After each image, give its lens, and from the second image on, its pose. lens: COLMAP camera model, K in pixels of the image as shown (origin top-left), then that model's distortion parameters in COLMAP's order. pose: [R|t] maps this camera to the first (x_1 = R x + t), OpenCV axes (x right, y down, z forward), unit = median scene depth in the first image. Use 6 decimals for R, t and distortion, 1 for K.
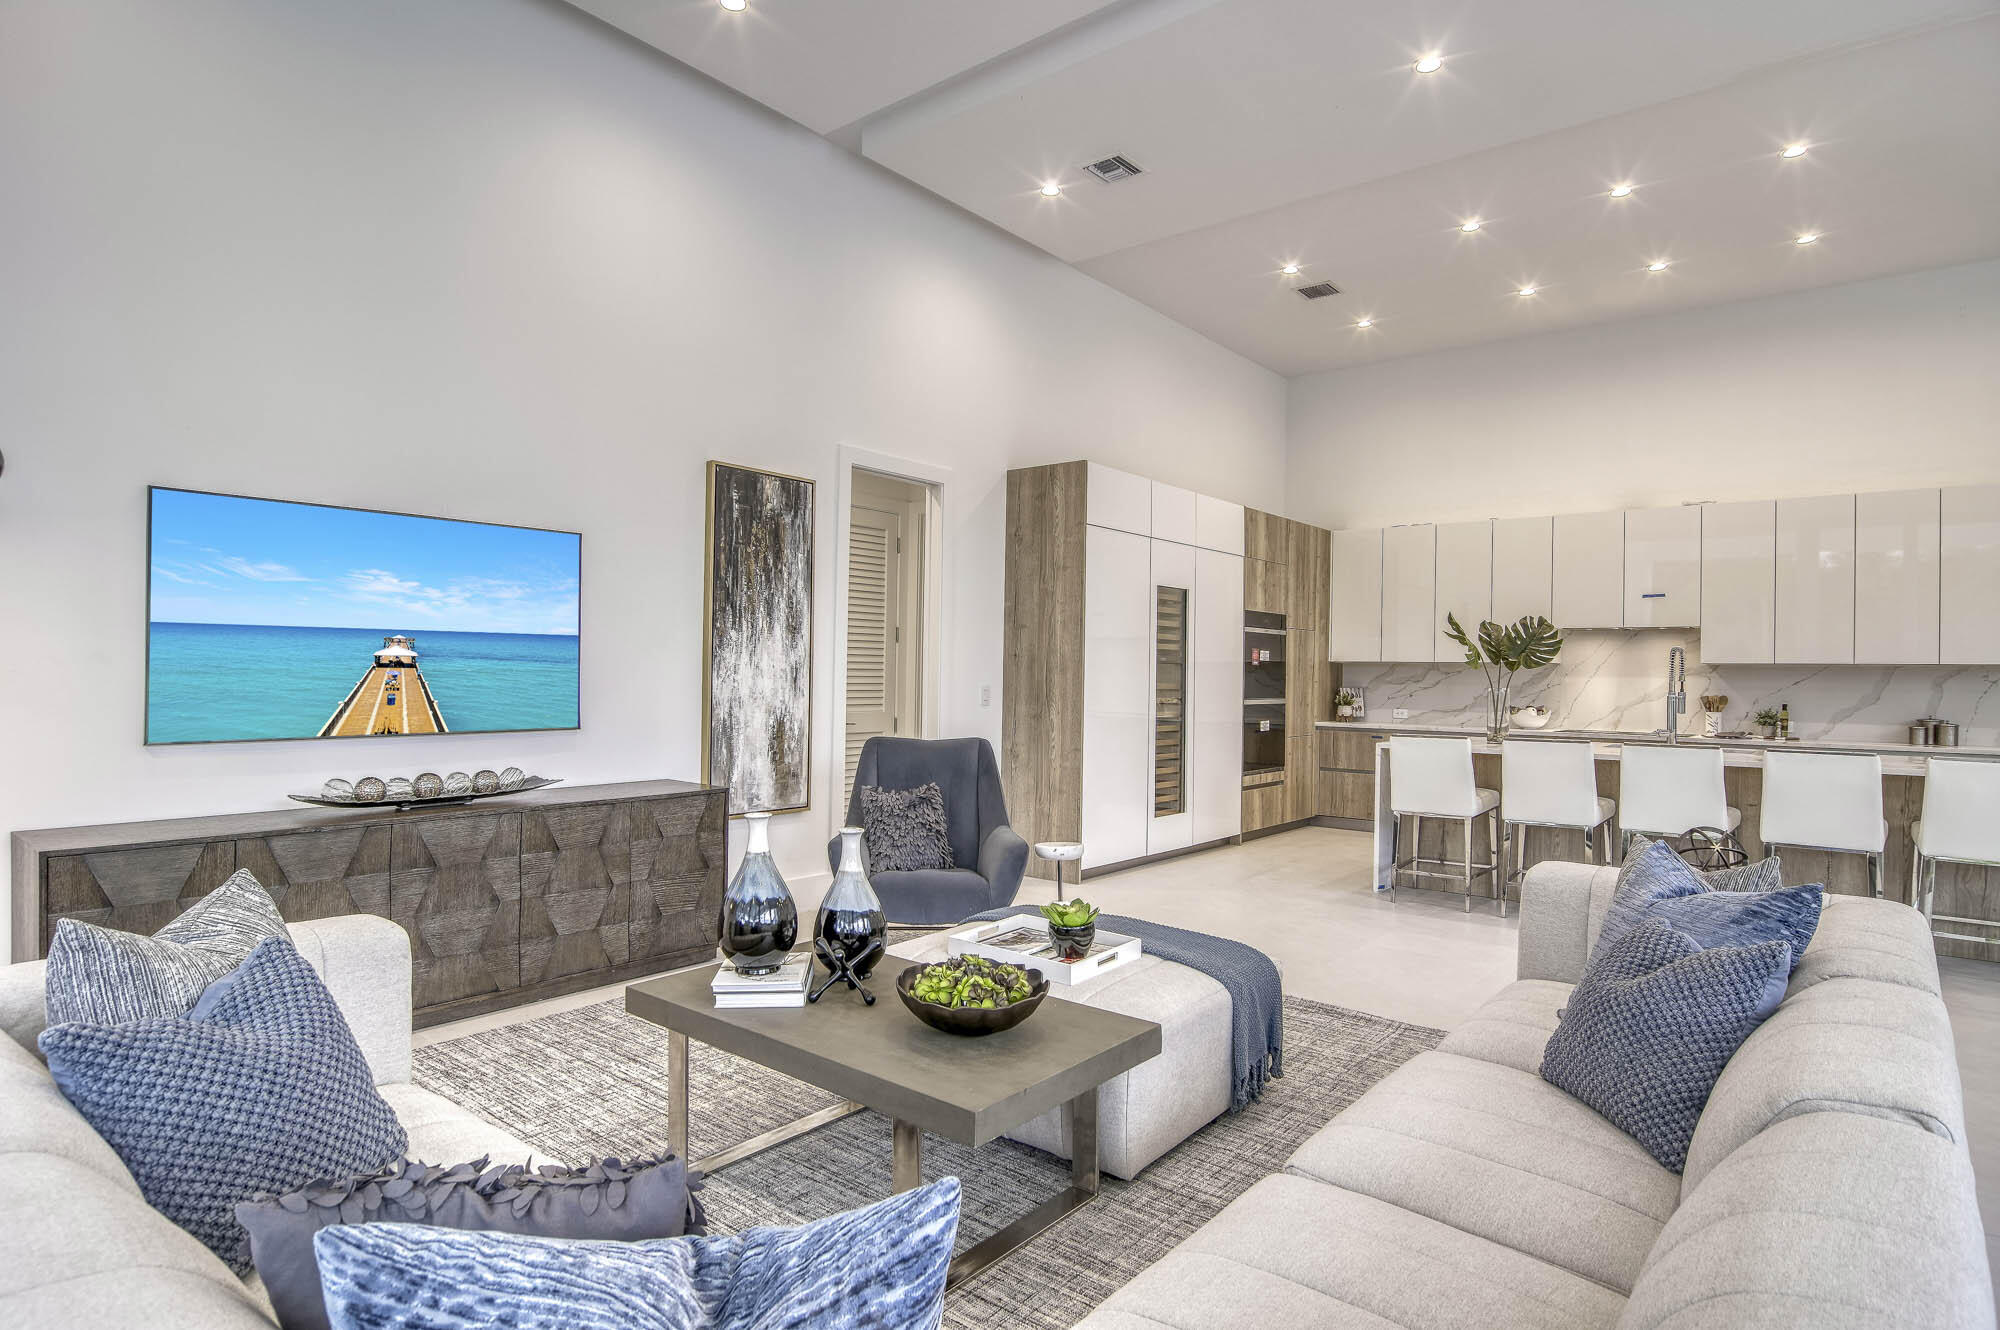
lens RADIAL K [[1076.5, 0, 1000.1], [0, 1076.5, 670.3], [0, 0, 1]] dist [-0.008142, -0.009205]
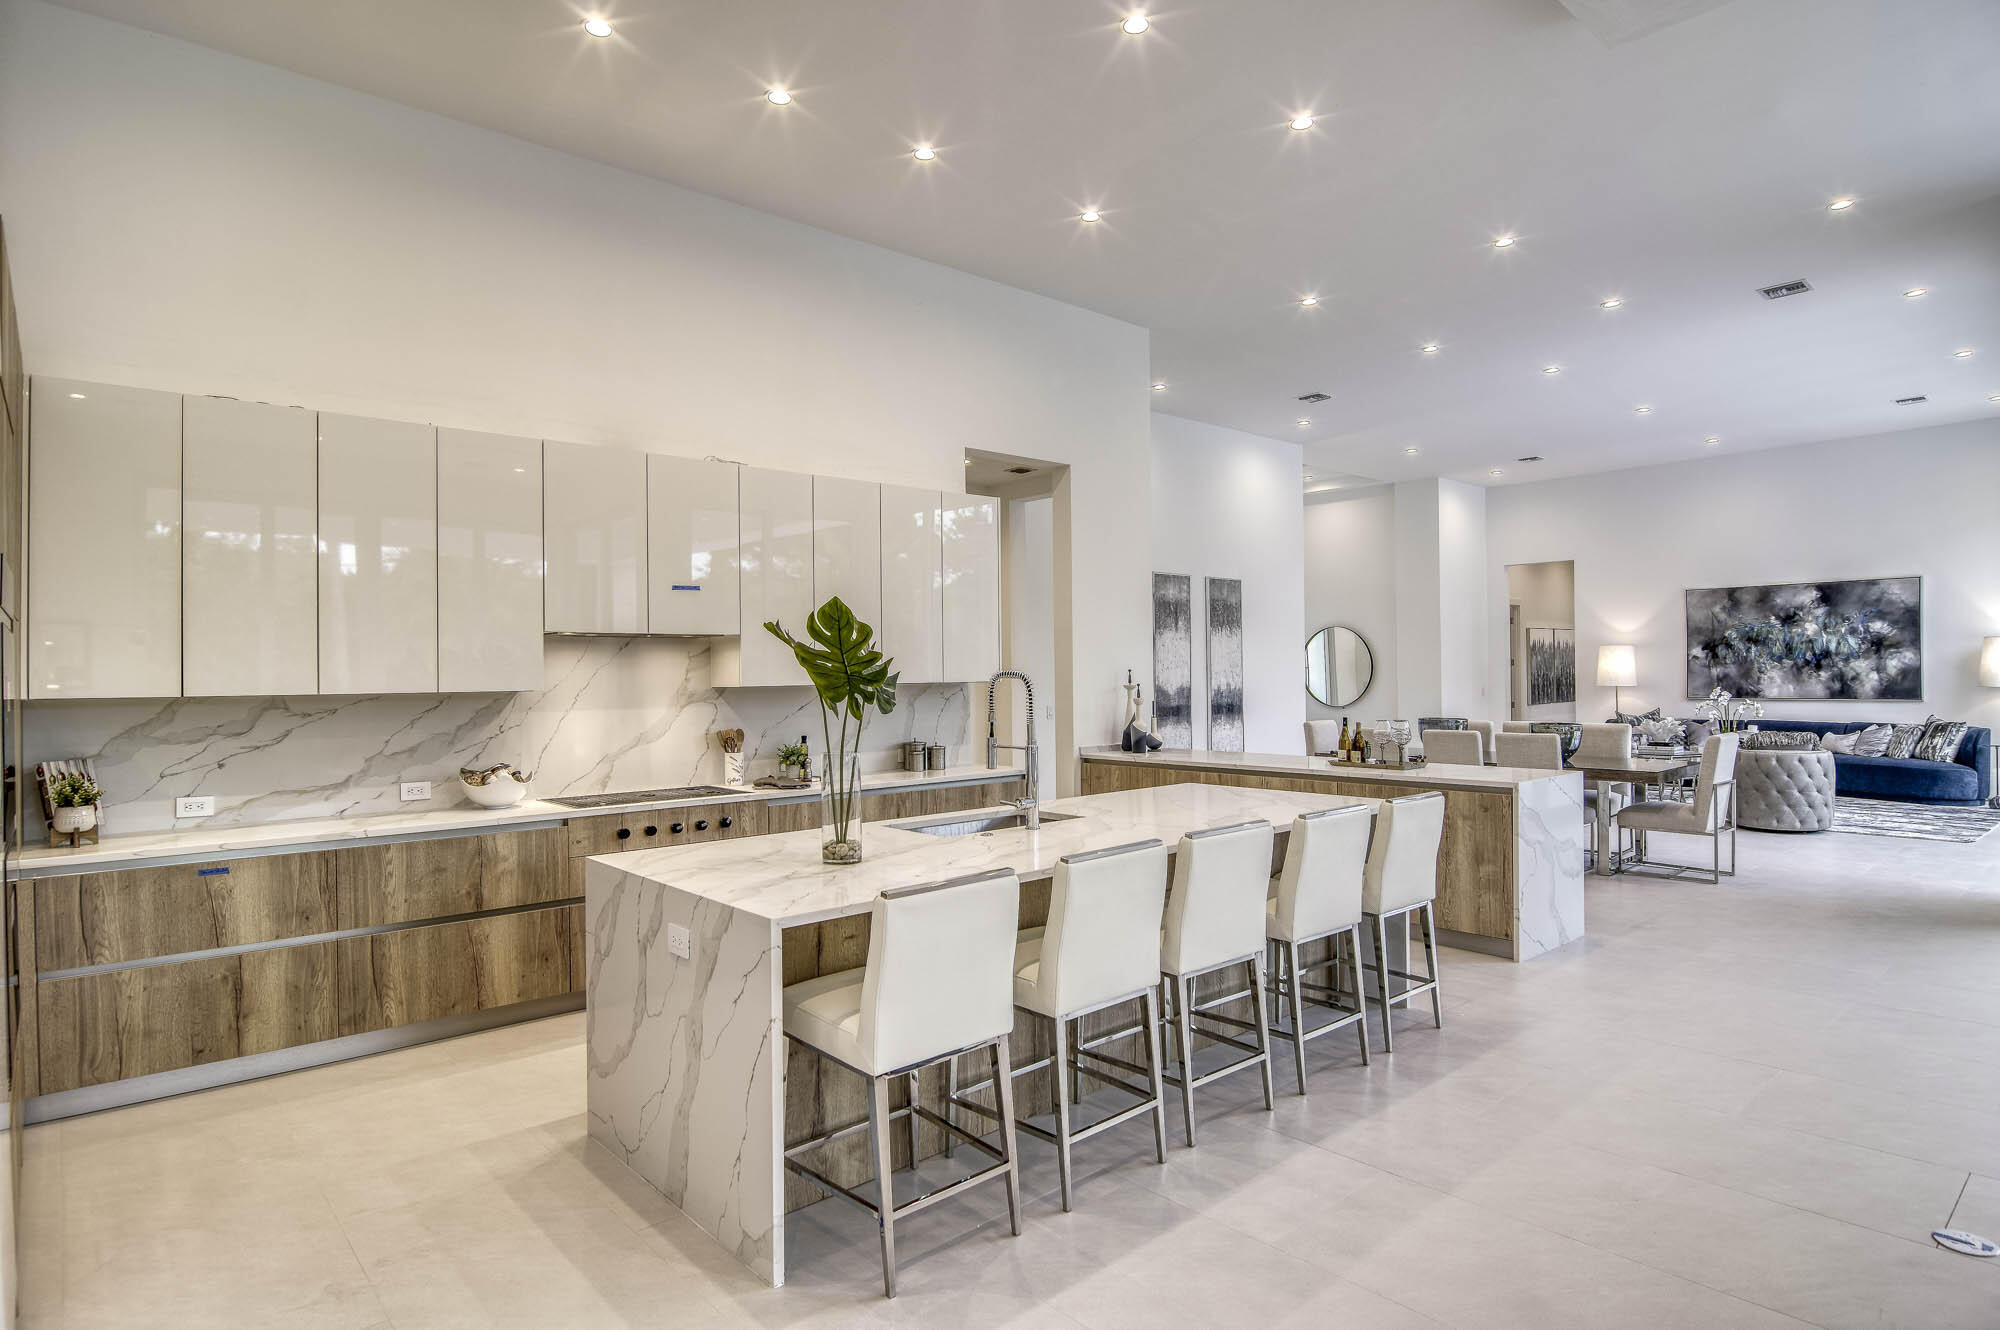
lens RADIAL K [[1076.5, 0, 1000.1], [0, 1076.5, 670.3], [0, 0, 1]] dist [-0.008142, -0.009205]
pose [[0.163406, -0.014254, 0.986456, -0.038972], [0.011157, 0.999858, 0.012599, -0.035169], [-0.986496, 0.008948, 0.163542, 1.014343]]
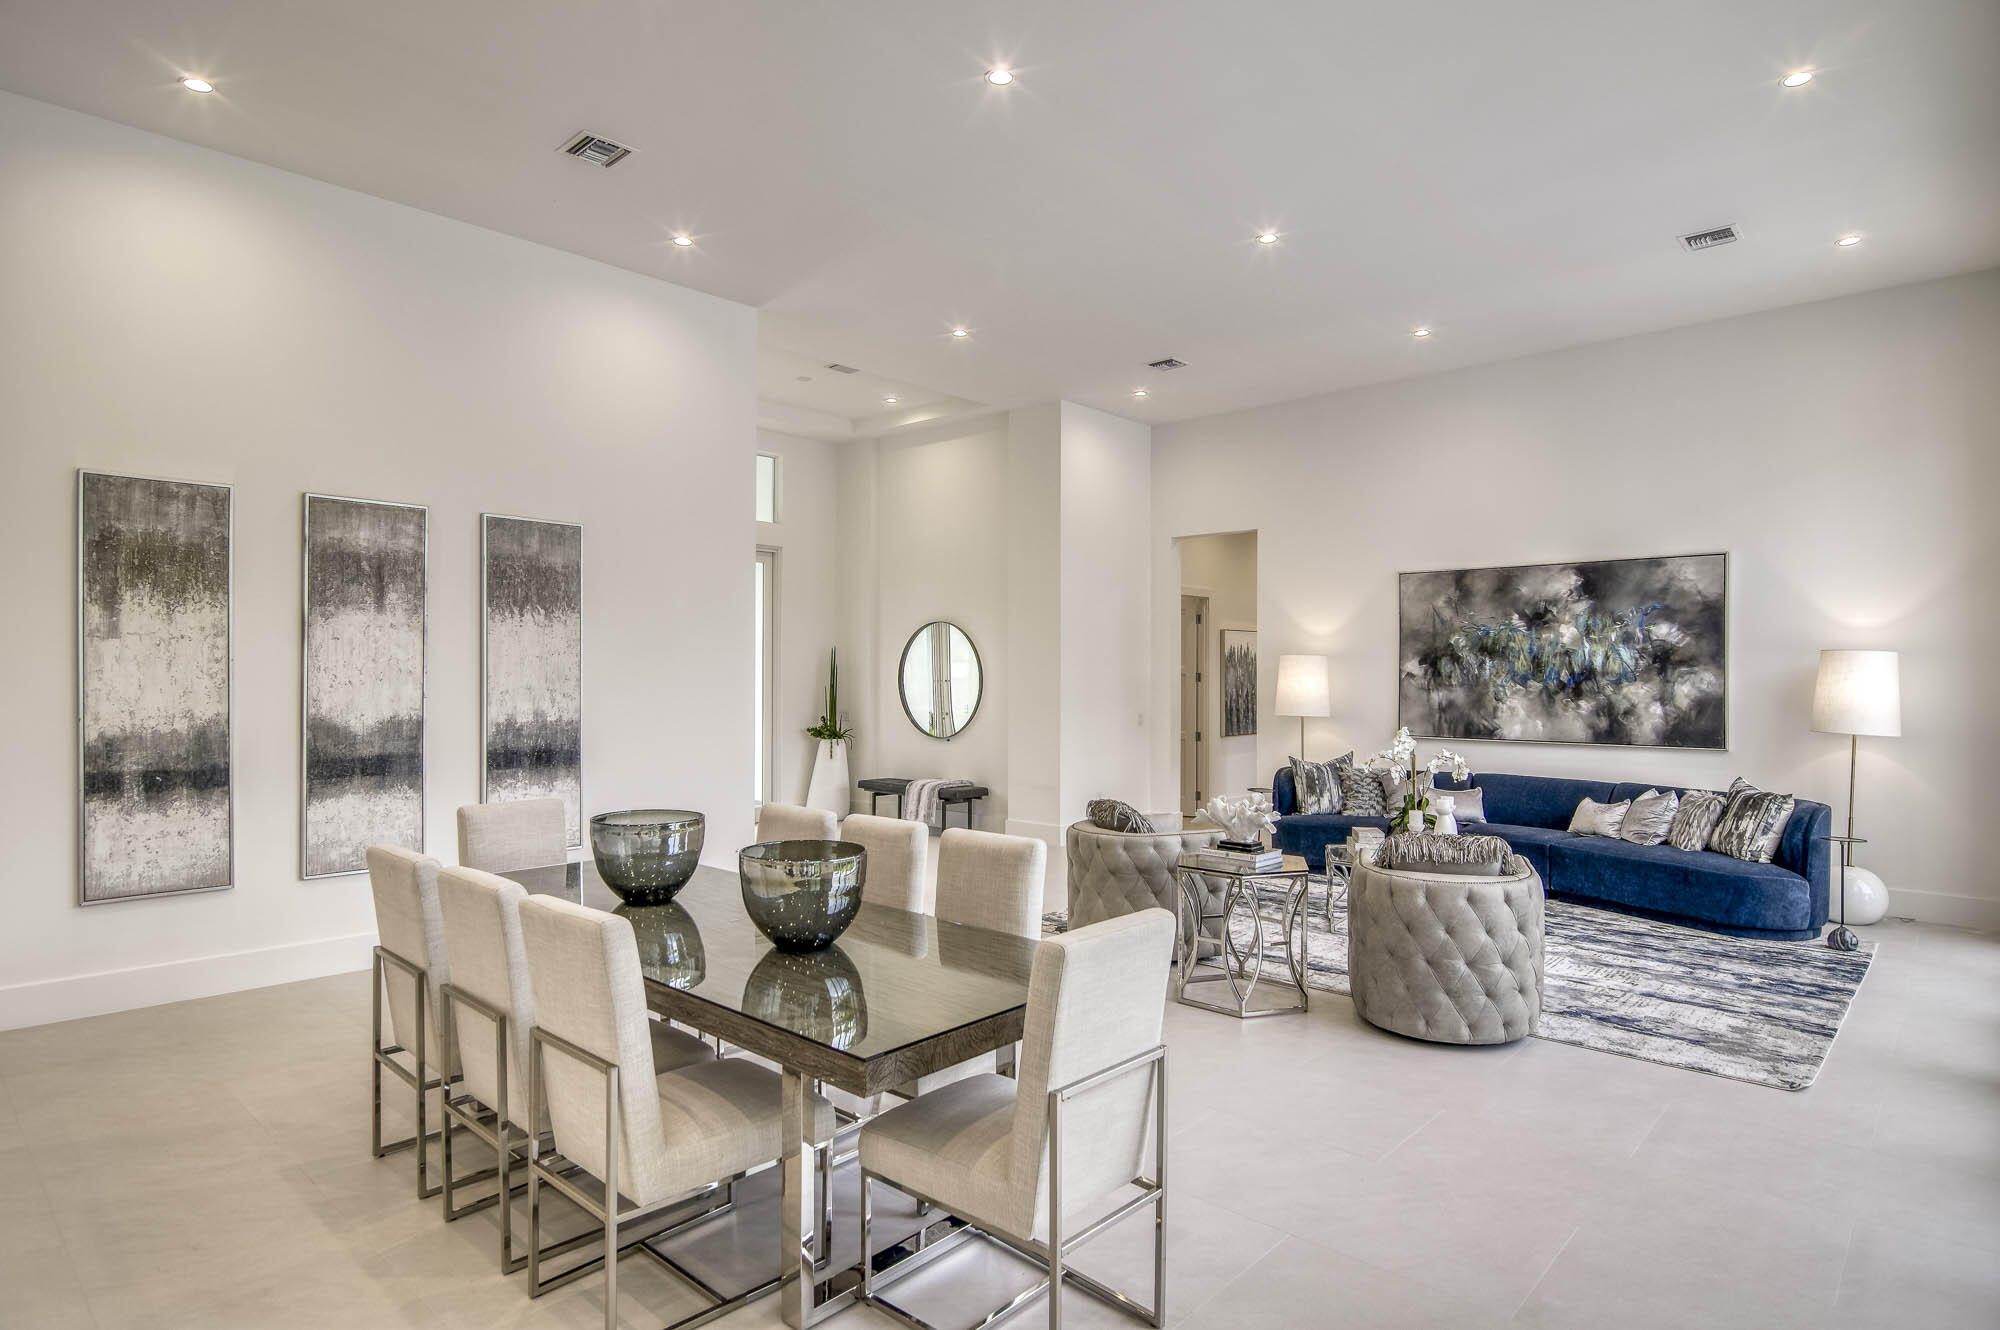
lens RADIAL K [[1076.5, 0, 1000.1], [0, 1076.5, 670.3], [0, 0, 1]] dist [-0.008142, -0.009205]
pose [[0.060387, -0.009455, 0.998130, 1.009575], [-0.005357, 0.999938, 0.009796, -0.035957], [-0.998161, -0.005939, 0.060333, 0.345634]]
